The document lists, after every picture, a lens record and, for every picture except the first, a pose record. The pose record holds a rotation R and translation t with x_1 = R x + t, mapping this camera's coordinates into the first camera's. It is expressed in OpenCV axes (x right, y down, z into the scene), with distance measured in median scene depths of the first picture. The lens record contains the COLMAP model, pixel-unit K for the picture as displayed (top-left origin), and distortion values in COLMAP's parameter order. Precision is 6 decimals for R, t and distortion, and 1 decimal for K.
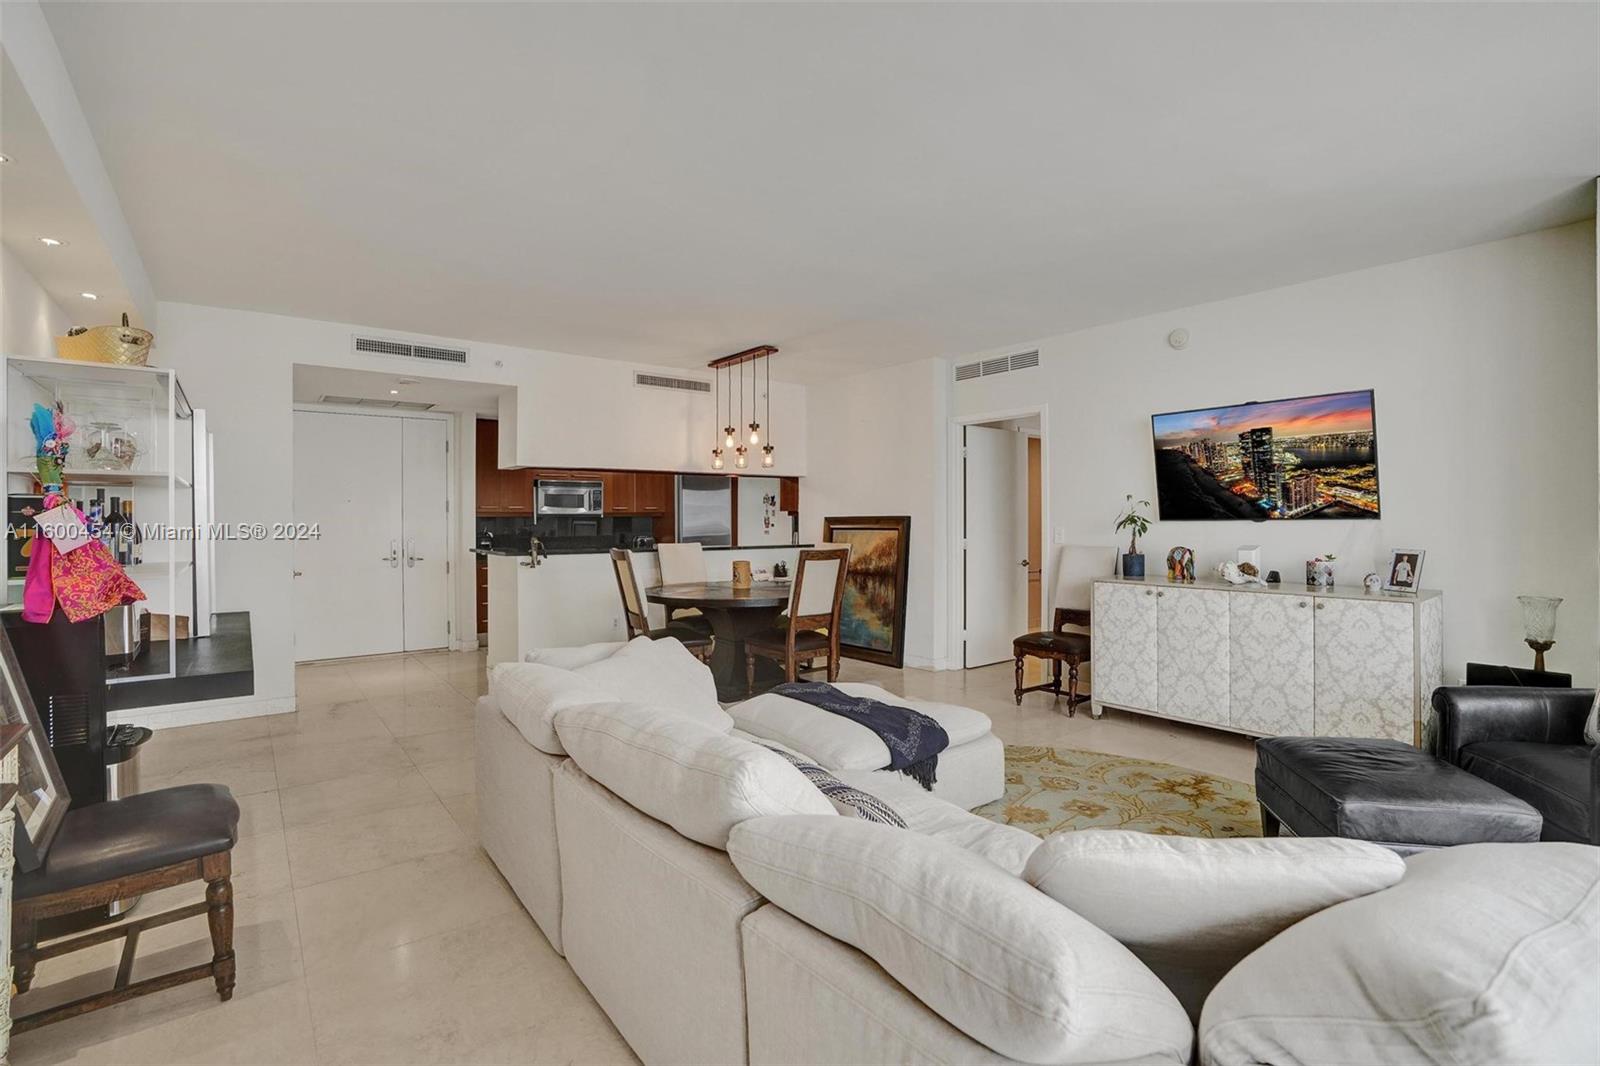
lens RADIAL K [[751.9, 0, 795.8], [0, 751.9, 520.8], [0, 0, 1]] dist [-0.067483, 0.026117]
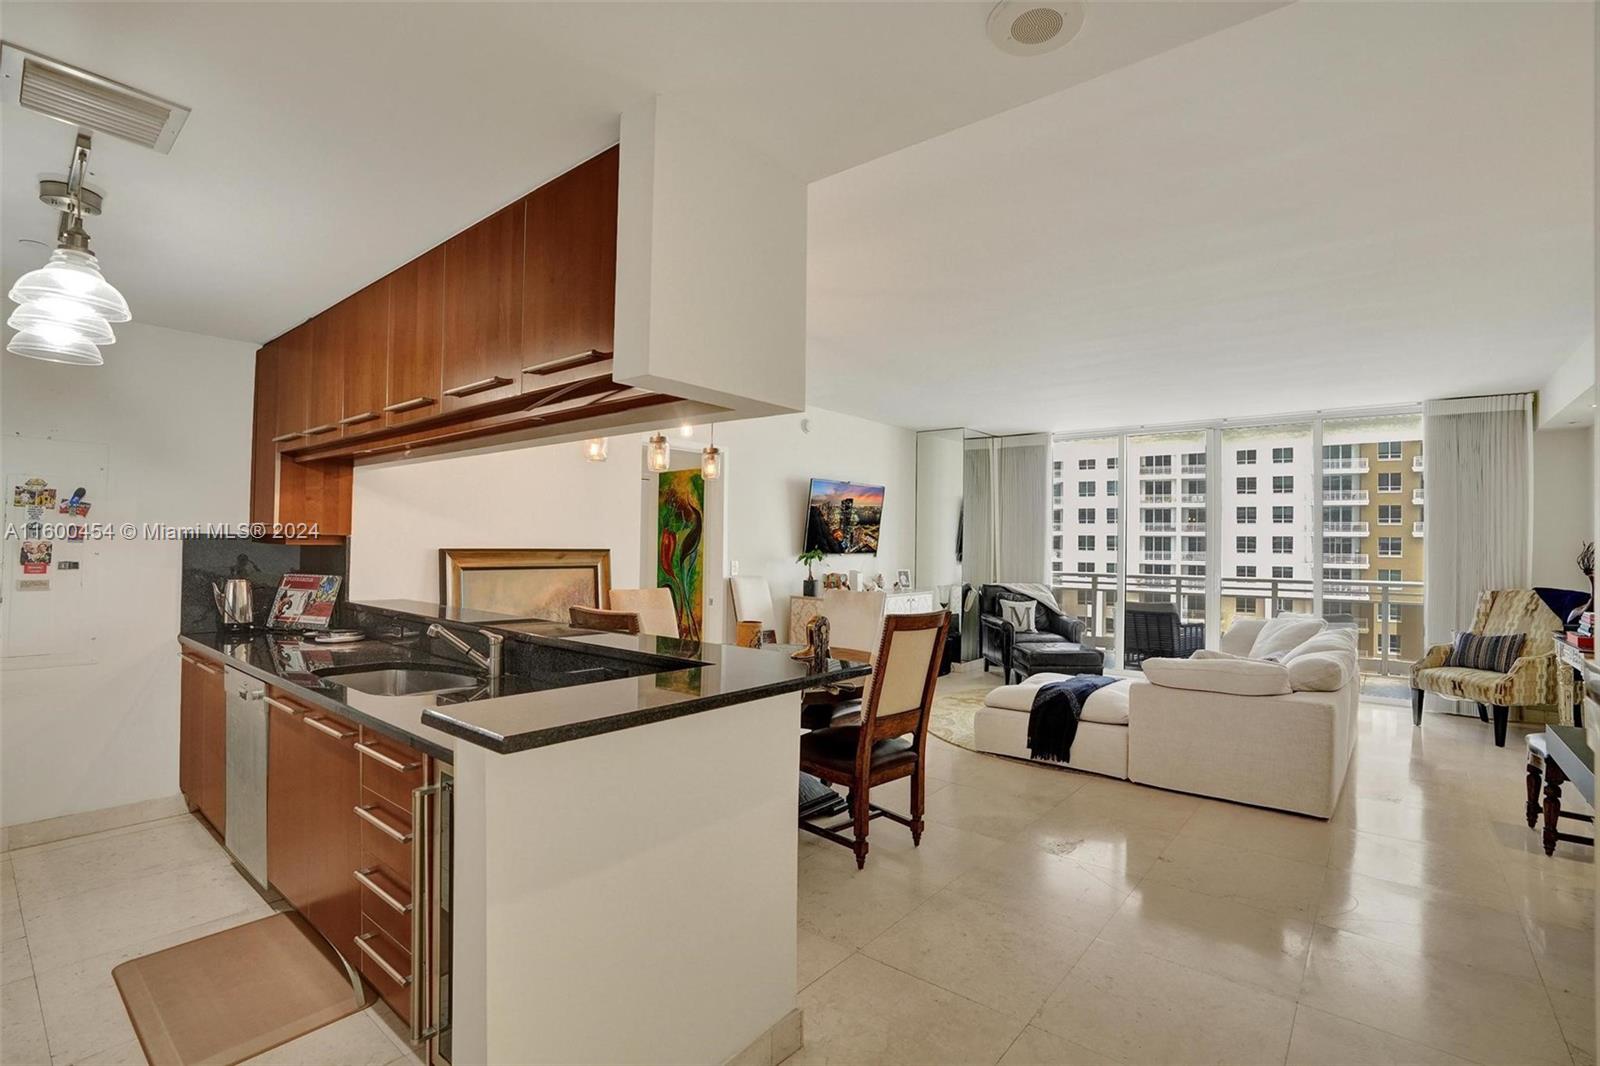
lens RADIAL K [[751.9, 0, 798.8], [0, 751.9, 530.7], [0, 0, 1]] dist [-0.067483, 0.026117]
pose [[-0.226373, 0.017226, 0.973888, -0.783279], [-0.012262, 0.999714, -0.020533, -0.014450], [-0.973964, -0.016590, -0.226097, 1.193896]]
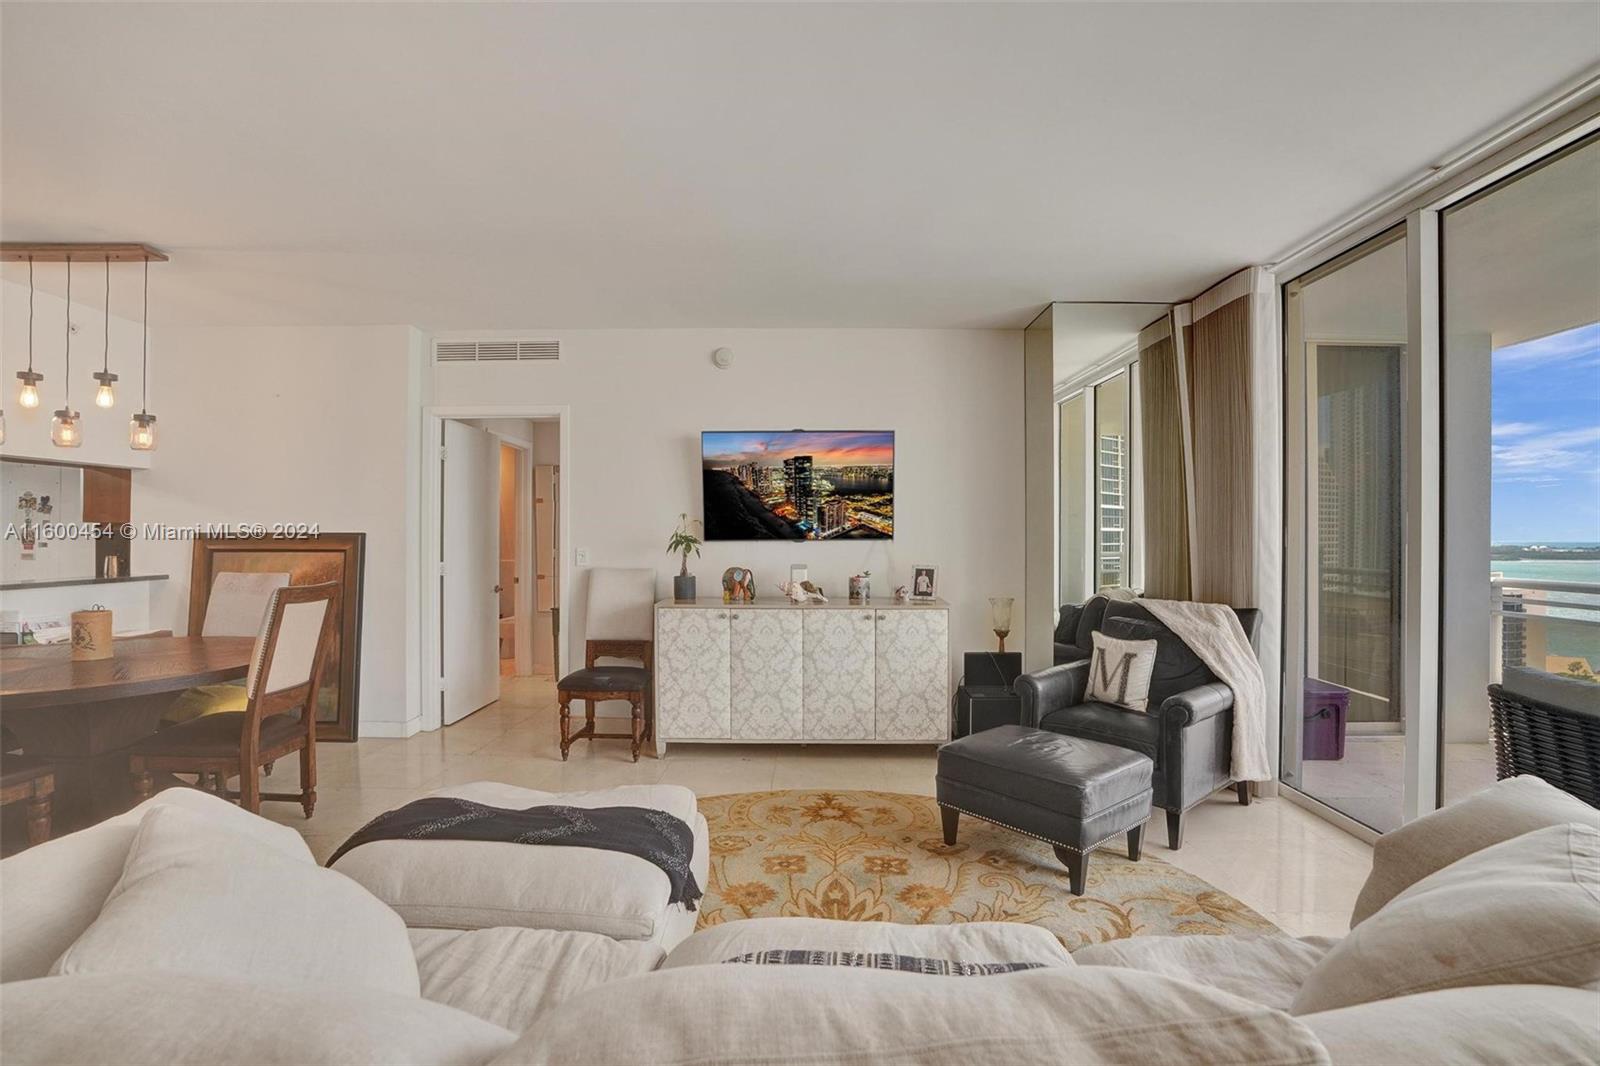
lens RADIAL K [[751.9, 0, 807.1], [0, 751.9, 531.8], [0, 0, 1]] dist [-0.067483, 0.026117]
pose [[0.612875, 0.008999, 0.790128, -0.185790], [-0.004030, 0.999958, -0.008263, -0.003988], [-0.790169, 0.001880, 0.612886, 0.257225]]
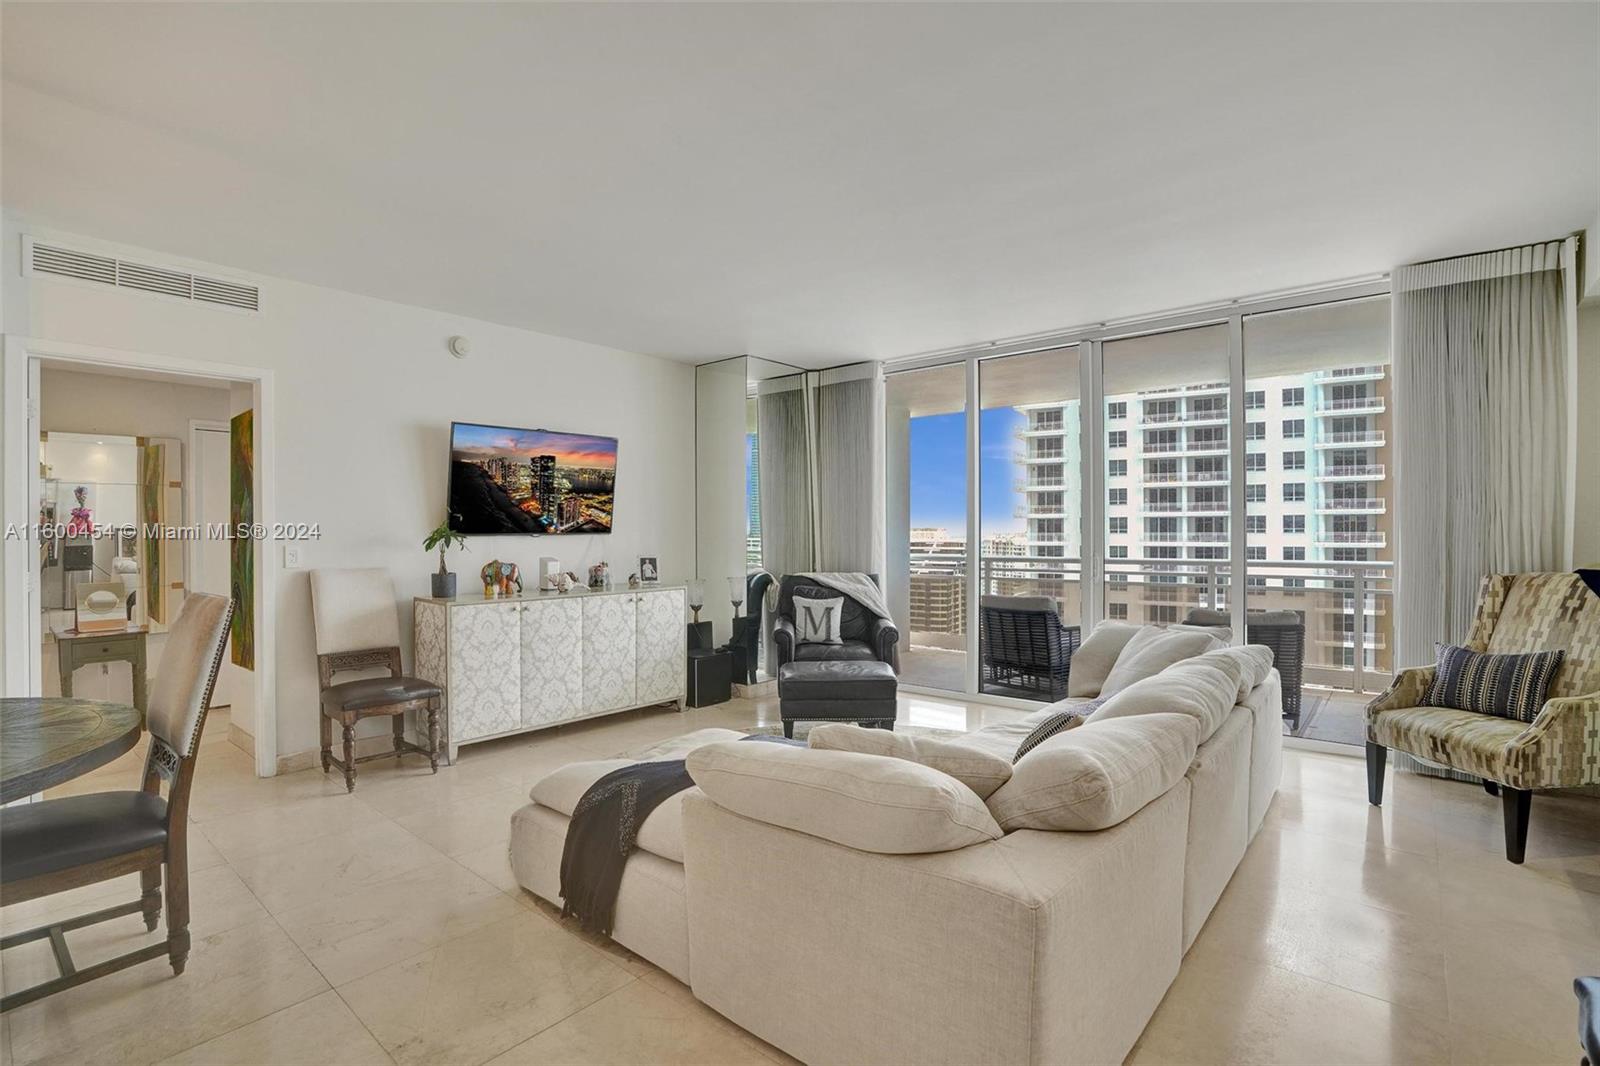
lens RADIAL K [[751.9, 0, 802.1], [0, 751.9, 532.9], [0, 0, 1]] dist [-0.067483, 0.026117]
pose [[-0.209959, 0.002944, 0.977706, -0.463939], [0.004915, 0.999986, -0.001956, 0.000288], [-0.977698, 0.004395, -0.209971, 0.686911]]
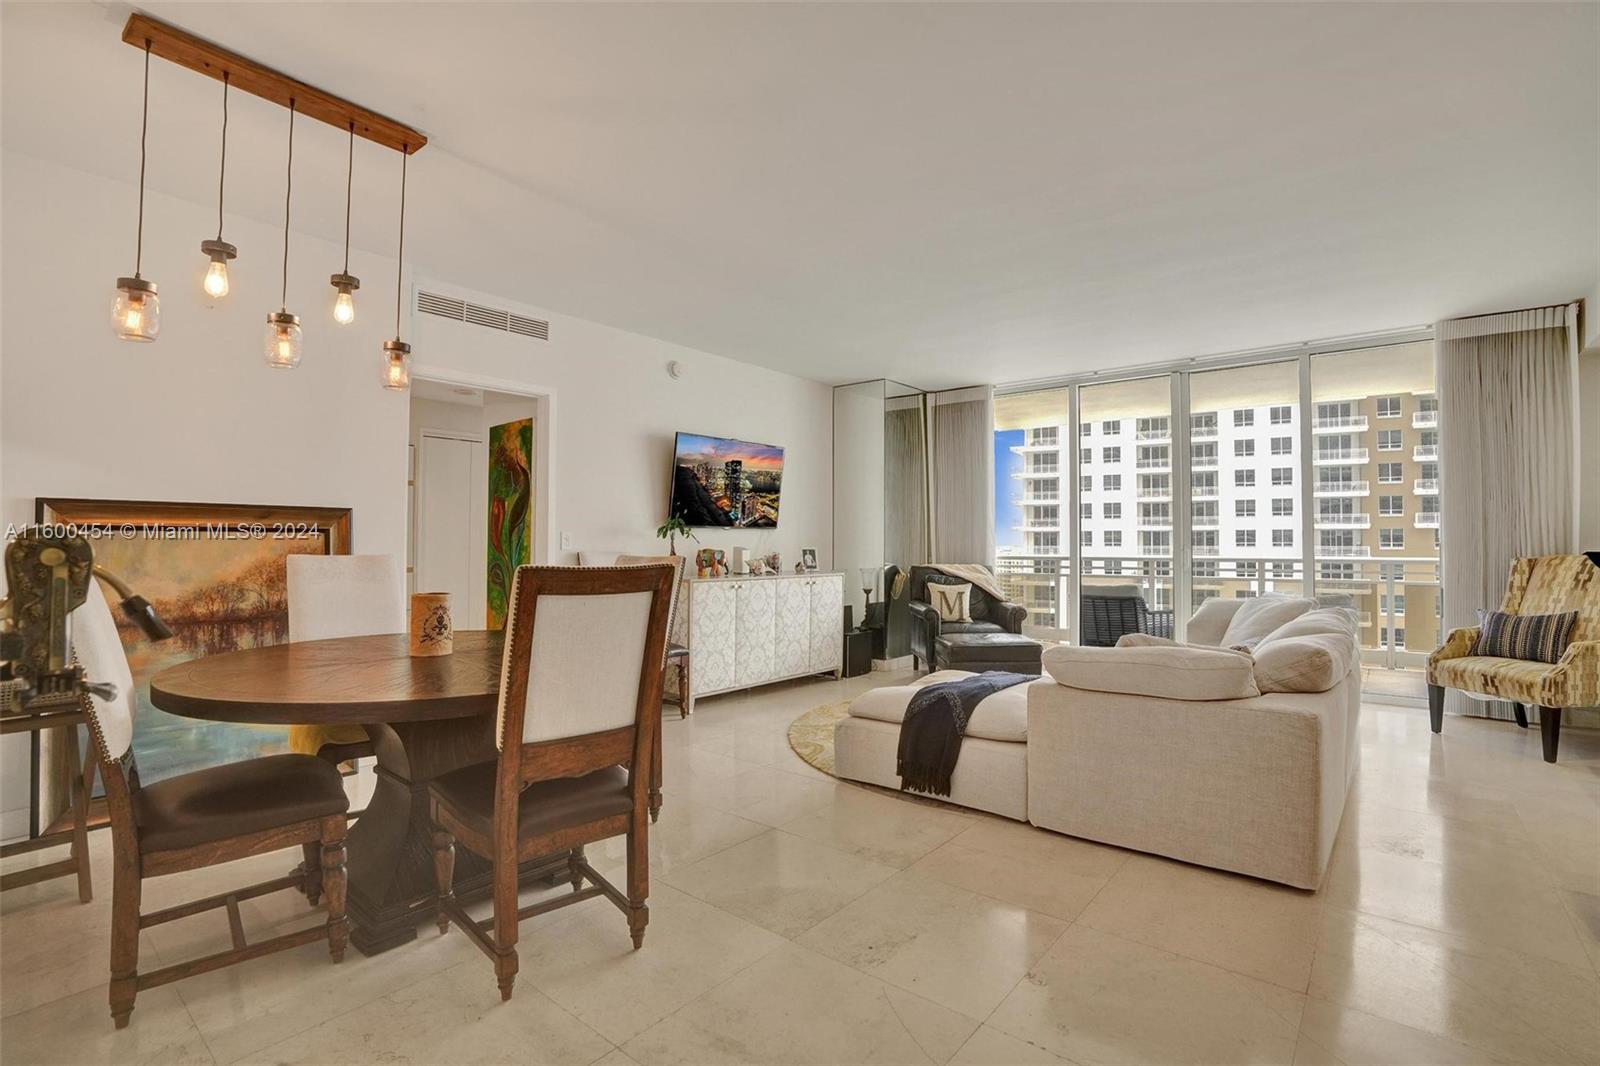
lens RADIAL K [[751.9, 0, 805.1], [0, 751.9, 524.4], [0, 0, 1]] dist [-0.067483, 0.026117]
pose [[-0.230643, 0.029517, 0.972591, -0.591567], [-0.001540, 0.999527, -0.030700, 0.027847], [-0.973037, -0.008579, -0.230488, 0.957046]]
